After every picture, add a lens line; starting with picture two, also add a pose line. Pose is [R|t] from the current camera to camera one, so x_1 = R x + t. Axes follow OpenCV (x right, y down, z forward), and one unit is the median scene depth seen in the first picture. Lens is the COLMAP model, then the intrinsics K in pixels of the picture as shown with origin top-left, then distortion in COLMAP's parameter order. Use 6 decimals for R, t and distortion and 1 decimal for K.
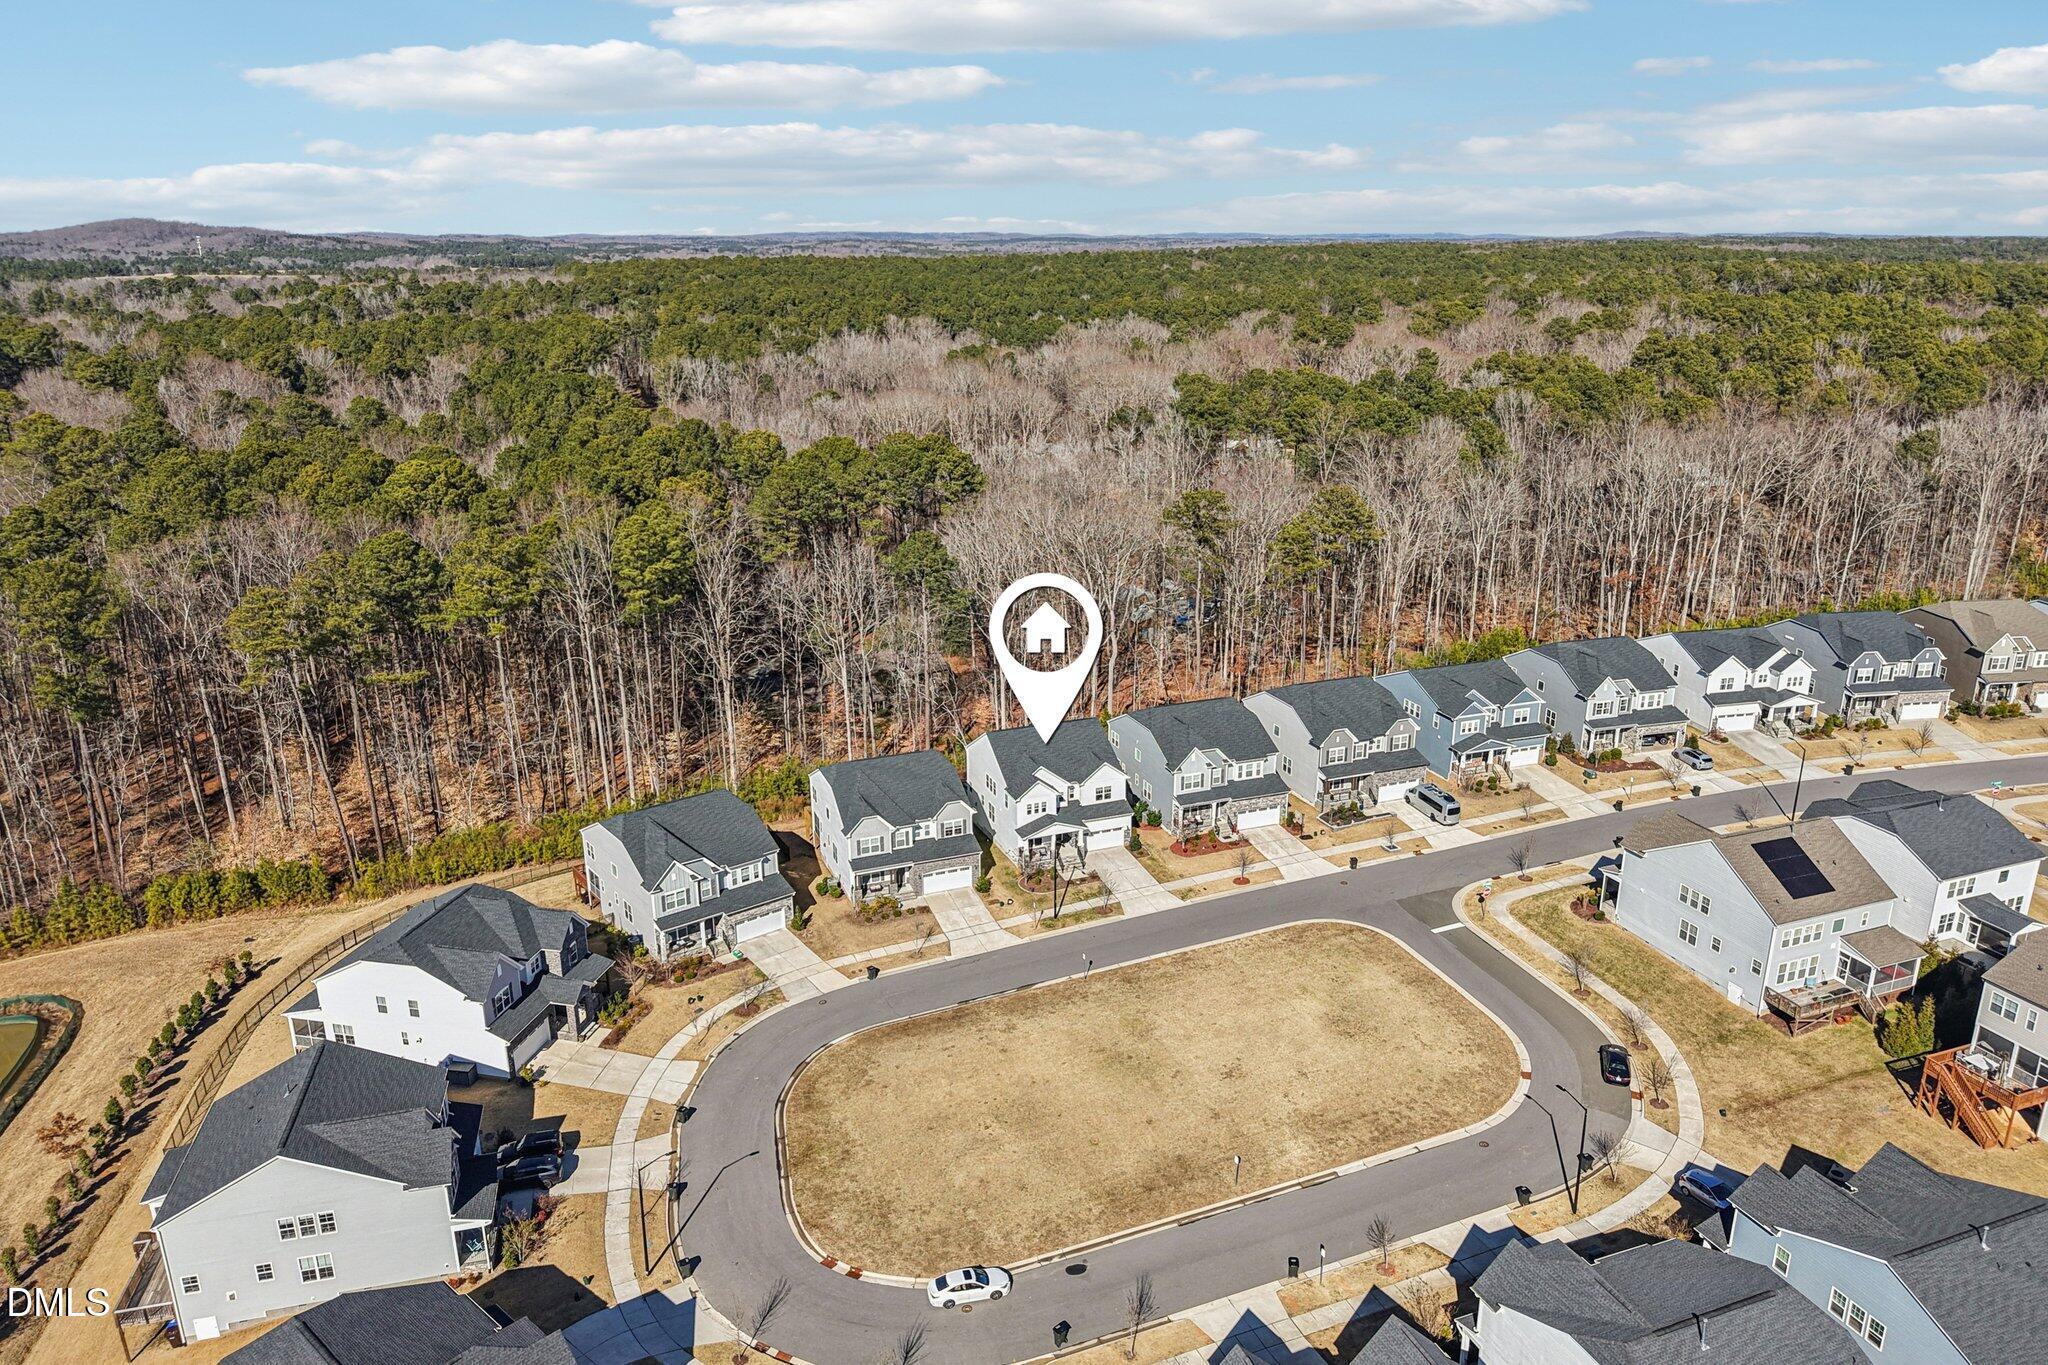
lens RADIAL K [[1295.2, 0, 1024.0], [0, 1295.2, 682.5], [0, 0, 1]] dist [0.009440, -0.002740]
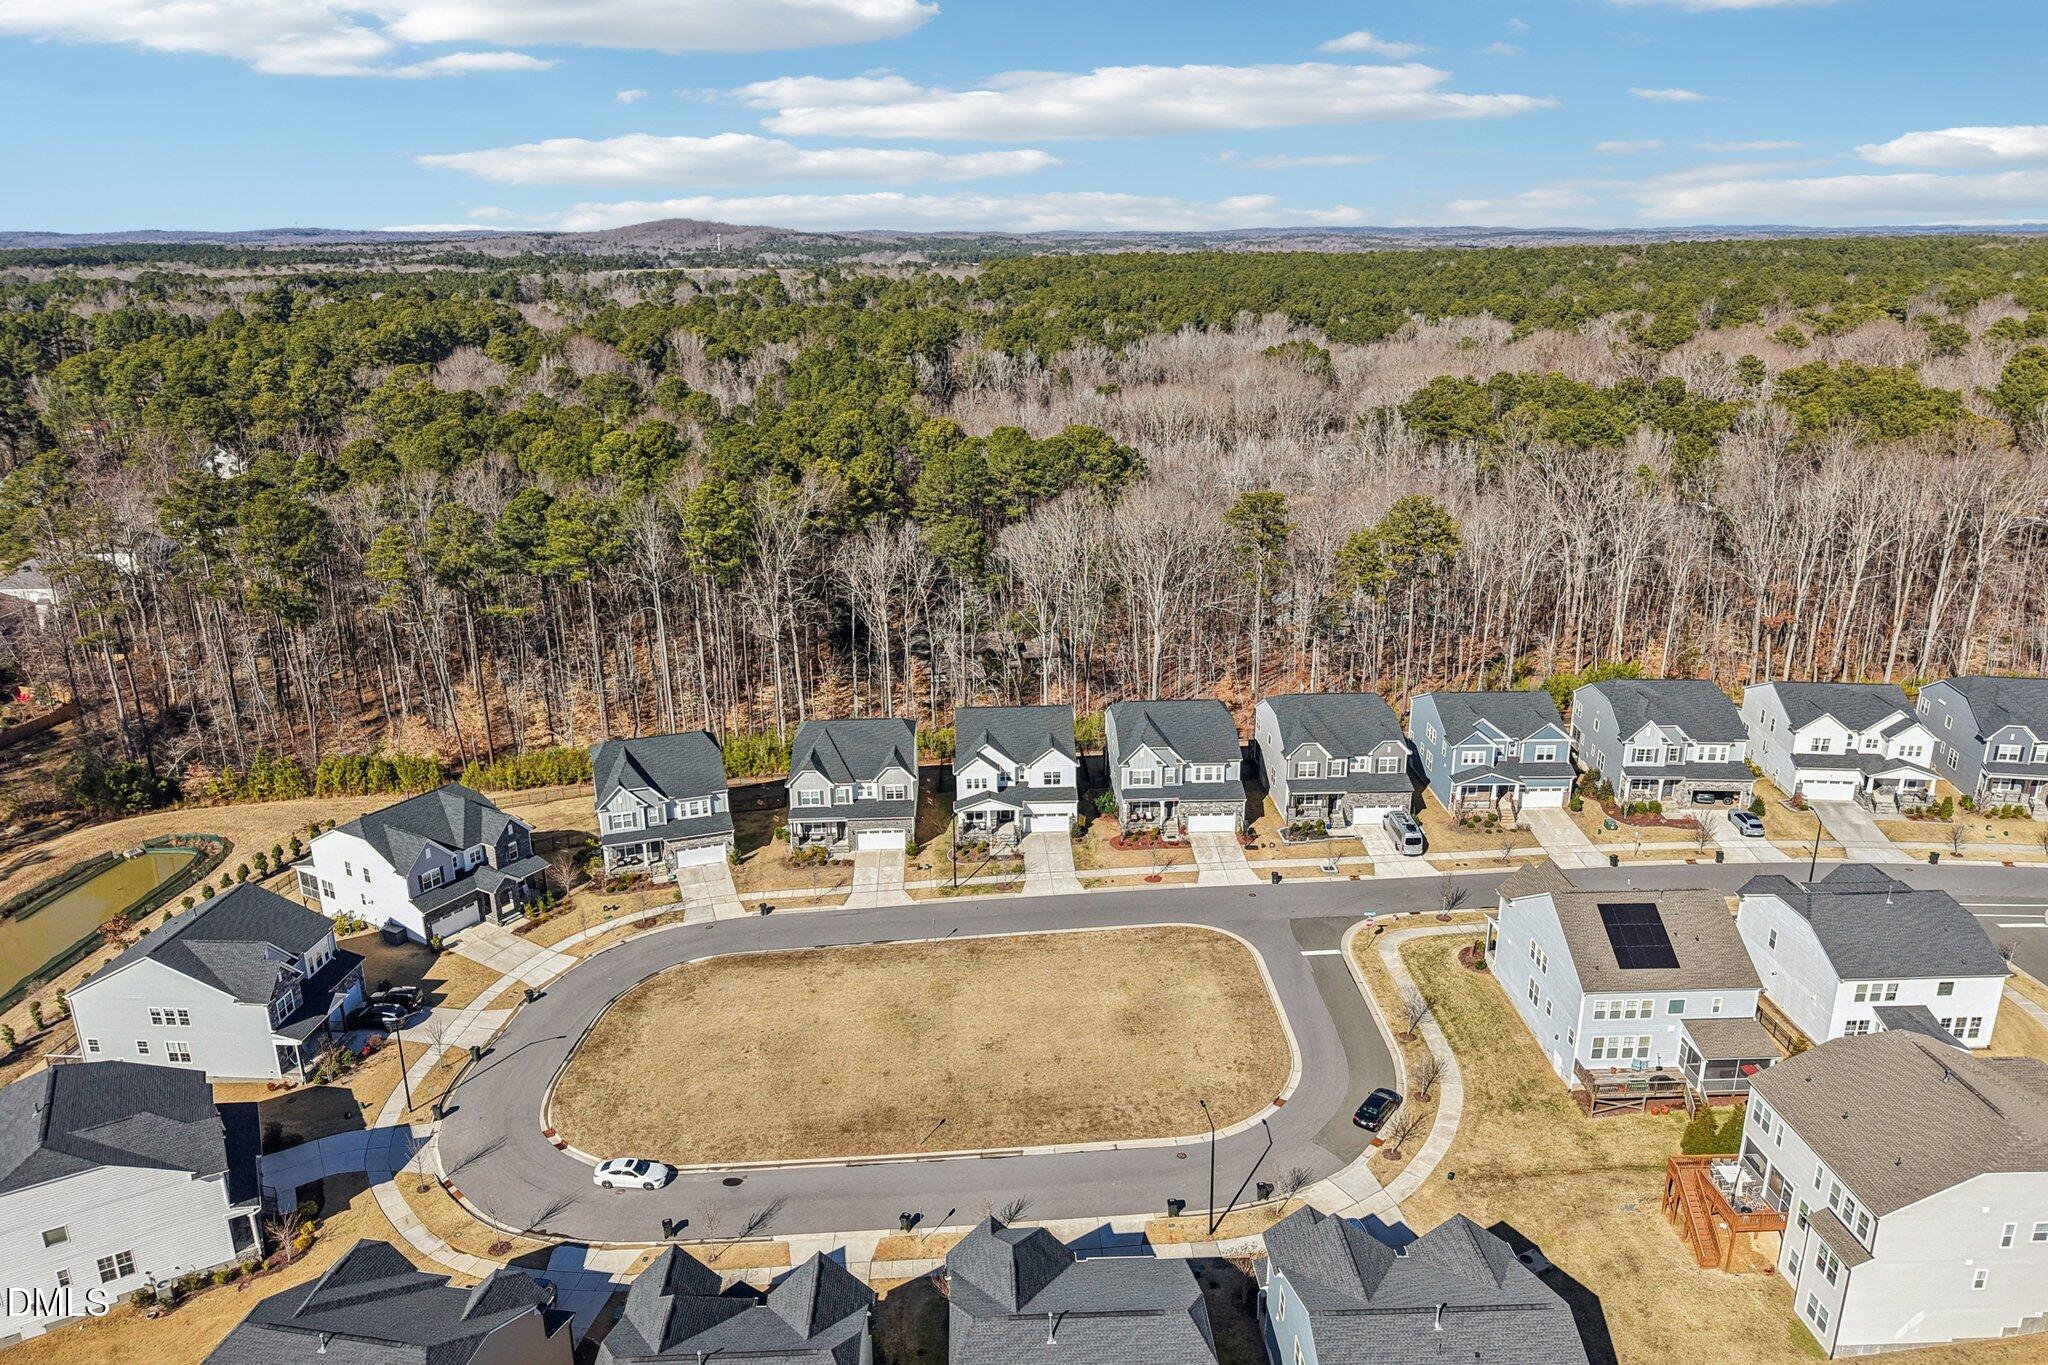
lens RADIAL K [[1295.2, 0, 1024.0], [0, 1295.2, 682.5], [0, 0, 1]] dist [0.009440, -0.002740]
pose [[0.952918, 0.096567, -0.287441, 0.349686], [-0.095708, 0.995263, 0.017075, -0.005467], [0.287728, 0.011239, 0.957646, 0.012250]]
